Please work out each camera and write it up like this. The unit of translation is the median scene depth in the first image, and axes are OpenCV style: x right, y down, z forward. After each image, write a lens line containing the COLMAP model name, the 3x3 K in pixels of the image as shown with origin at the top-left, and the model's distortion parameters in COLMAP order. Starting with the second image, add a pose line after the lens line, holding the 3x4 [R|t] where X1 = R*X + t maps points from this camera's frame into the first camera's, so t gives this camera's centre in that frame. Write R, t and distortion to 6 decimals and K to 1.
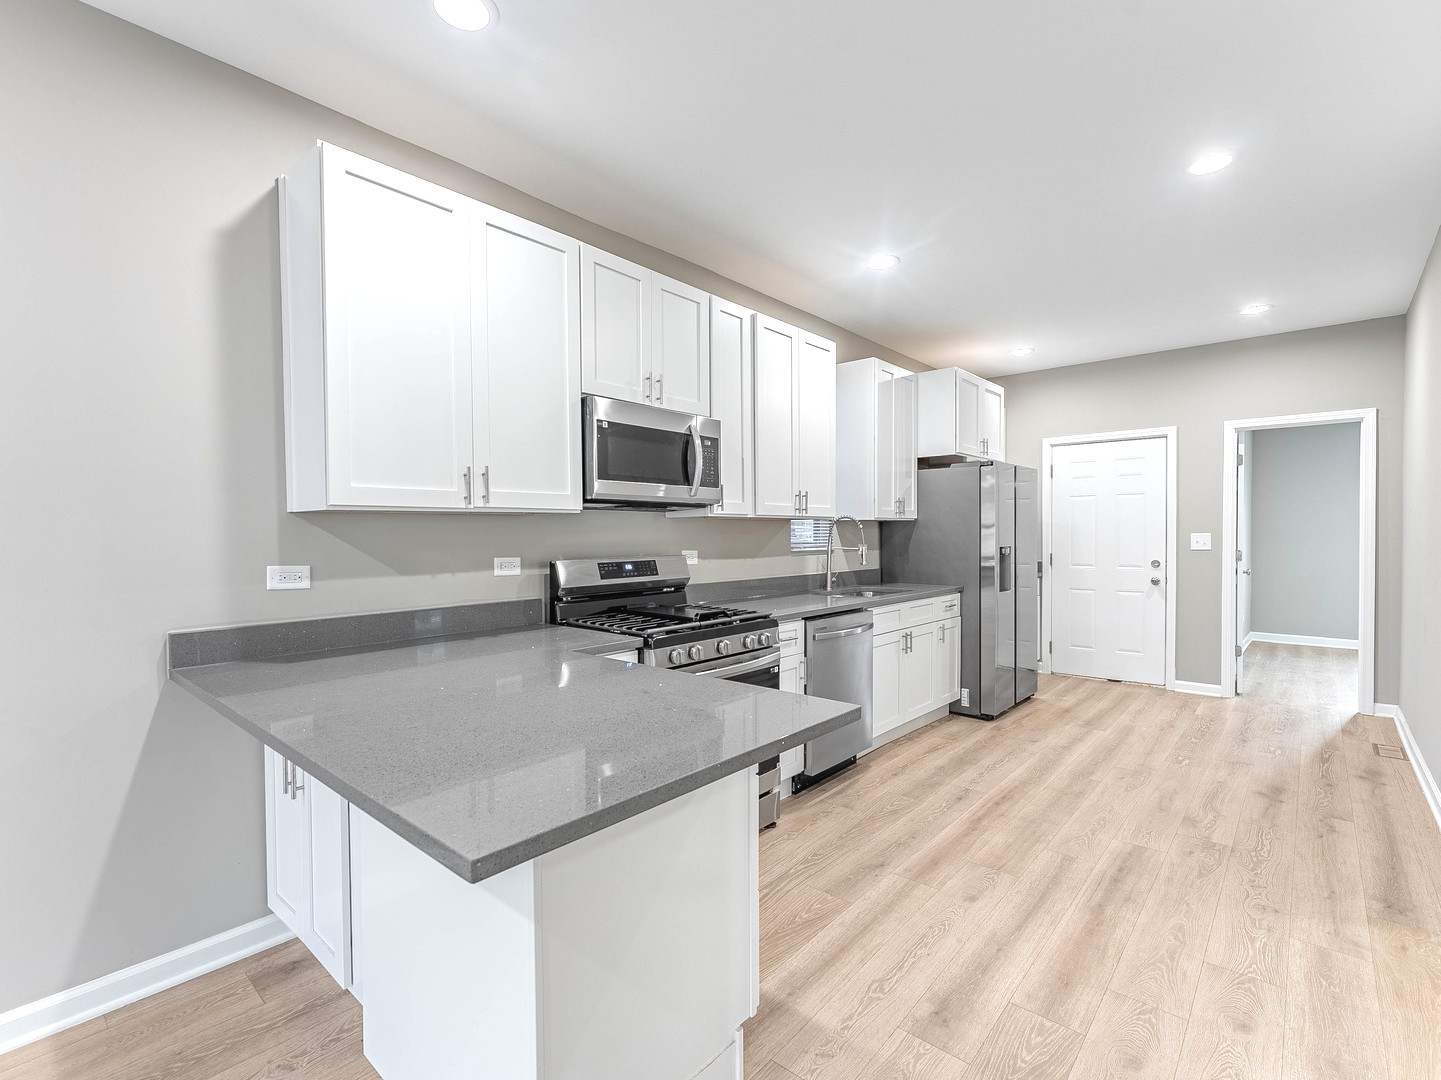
lens RADIAL K [[669.7, 0, 720.5], [0, 669.7, 540.0], [0, 0, 1]] dist [0.027153, 0.000068]
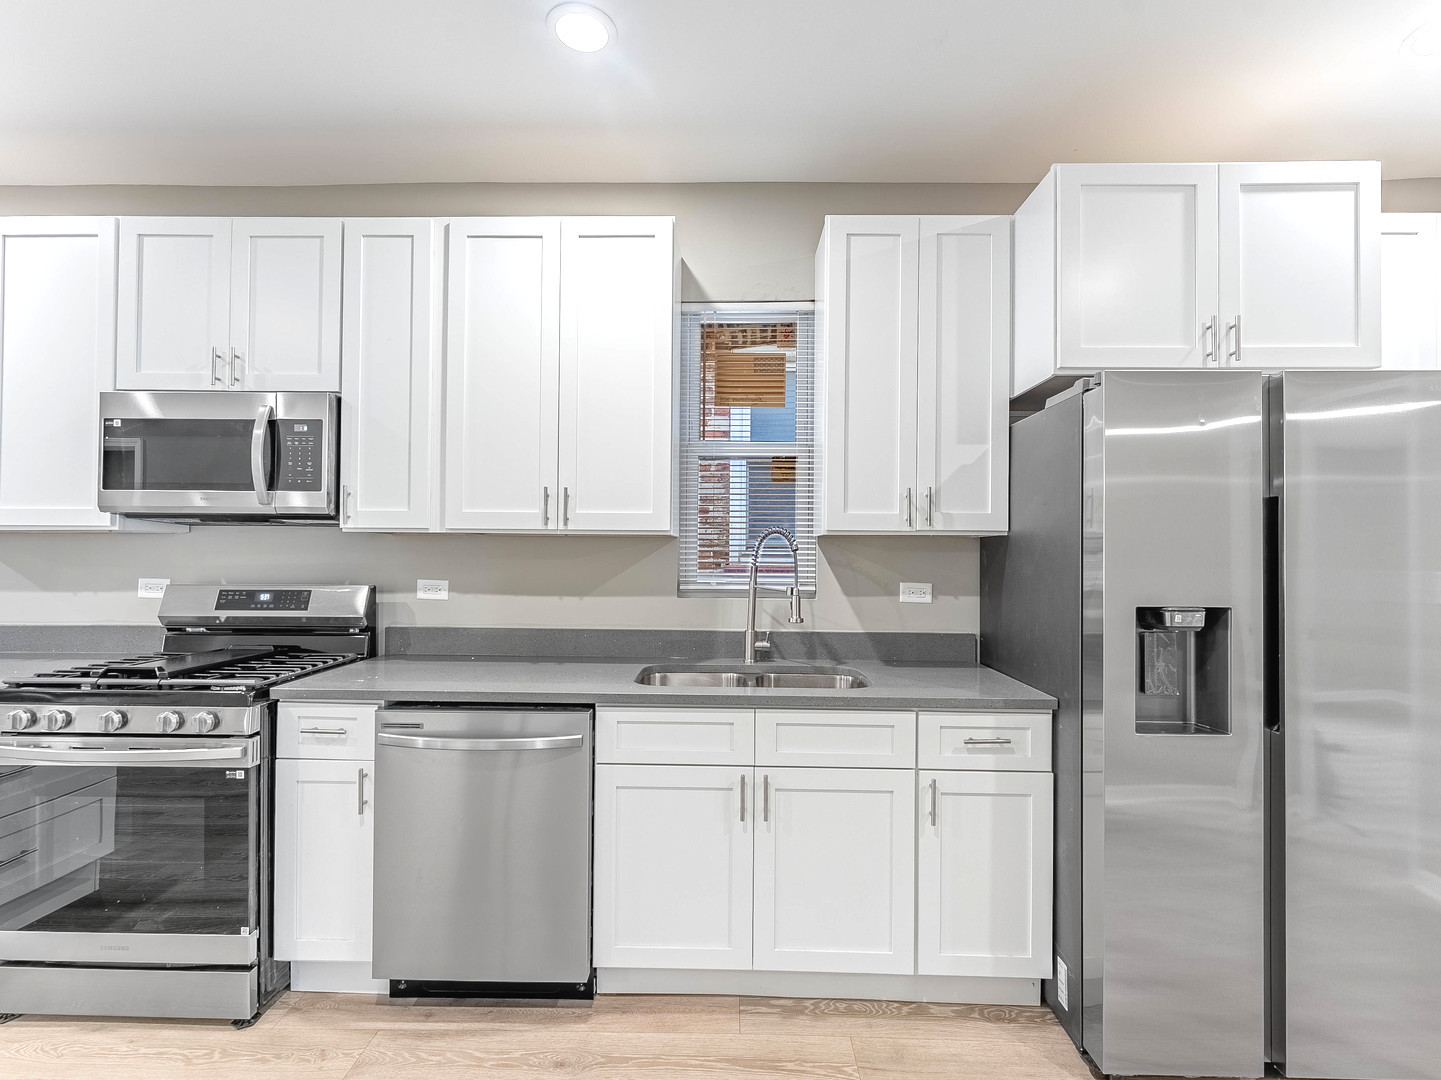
lens RADIAL K [[646.7, 0, 721.2], [0, 646.7, 547.6], [0, 0, 1]] dist [0.001888, 0.000168]
pose [[0.649052, 0.001924, -0.760742, 0.677768], [-0.020541, 0.999677, -0.014997, -0.015271], [0.760467, 0.025360, 0.648882, 0.771240]]
